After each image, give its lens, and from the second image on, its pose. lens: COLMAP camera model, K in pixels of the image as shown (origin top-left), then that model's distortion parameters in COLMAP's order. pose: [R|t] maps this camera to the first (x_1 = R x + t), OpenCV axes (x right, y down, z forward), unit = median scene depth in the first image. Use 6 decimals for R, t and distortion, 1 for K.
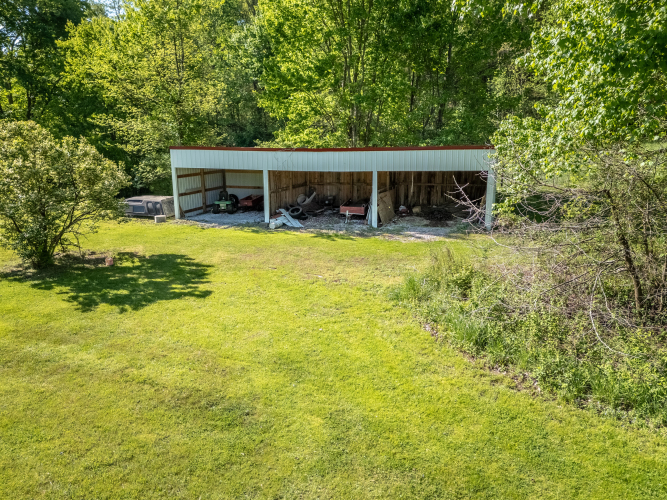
lens RADIAL K [[493.7, 0, 333.5], [0, 493.7, 250.0], [0, 0, 1]] dist [0.067479, -0.064122]
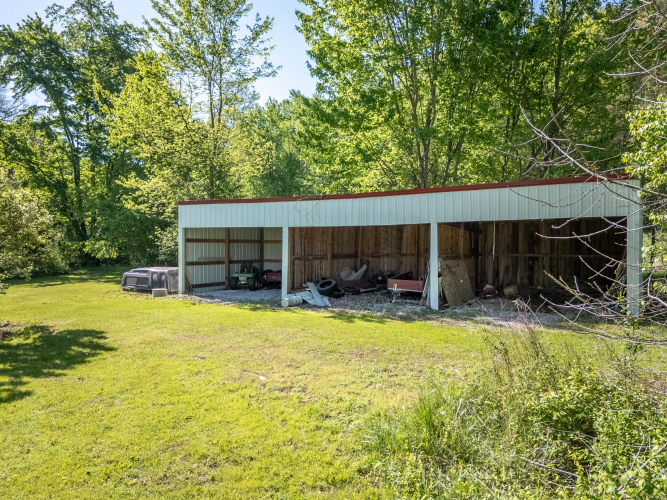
lens RADIAL K [[493.7, 0, 333.5], [0, 493.7, 250.0], [0, 0, 1]] dist [0.067479, -0.064122]
pose [[0.973298, 0.006719, -0.229448, 0.093949], [-0.054920, 0.977357, -0.204345, 0.015710], [0.222880, 0.211490, 0.951629, 0.313547]]
